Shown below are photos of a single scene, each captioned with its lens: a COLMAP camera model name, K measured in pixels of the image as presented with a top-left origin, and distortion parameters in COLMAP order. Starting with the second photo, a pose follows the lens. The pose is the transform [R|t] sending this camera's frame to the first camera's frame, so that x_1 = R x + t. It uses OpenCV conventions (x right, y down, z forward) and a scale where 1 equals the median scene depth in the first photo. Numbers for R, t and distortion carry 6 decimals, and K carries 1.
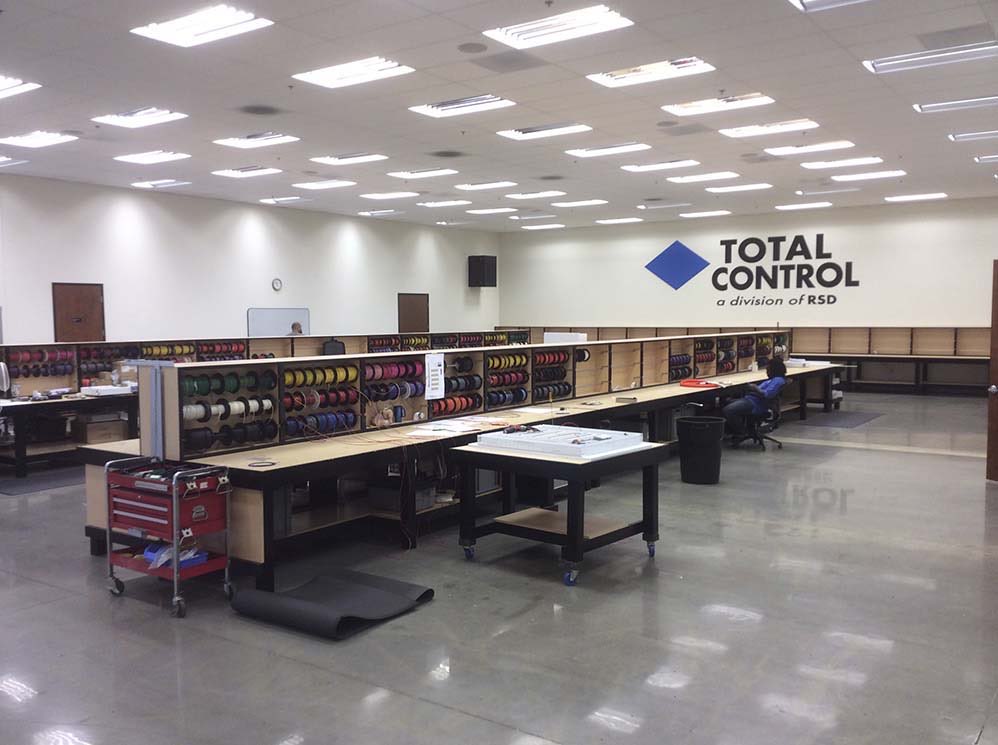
lens RADIAL K [[937.3, 0, 500.4], [0, 937.3, 370.5], [0, 0, 1]] dist [0.008246, 0.000000]
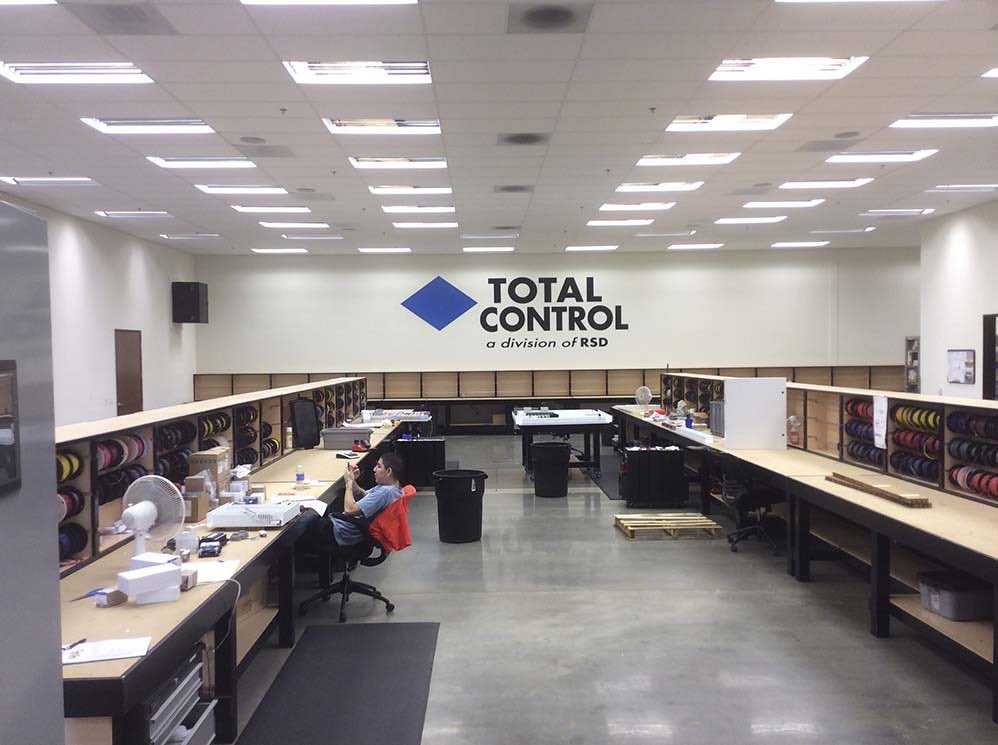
lens RADIAL K [[937.3, 0, 501.3], [0, 937.3, 374.1], [0, 0, 1]] dist [0.008246, 0.000000]
pose [[0.775502, -0.011940, 0.631232, -0.359410], [0.041233, 0.998644, -0.031767, -0.013245], [-0.629997, 0.050662, 0.774943, 0.277554]]
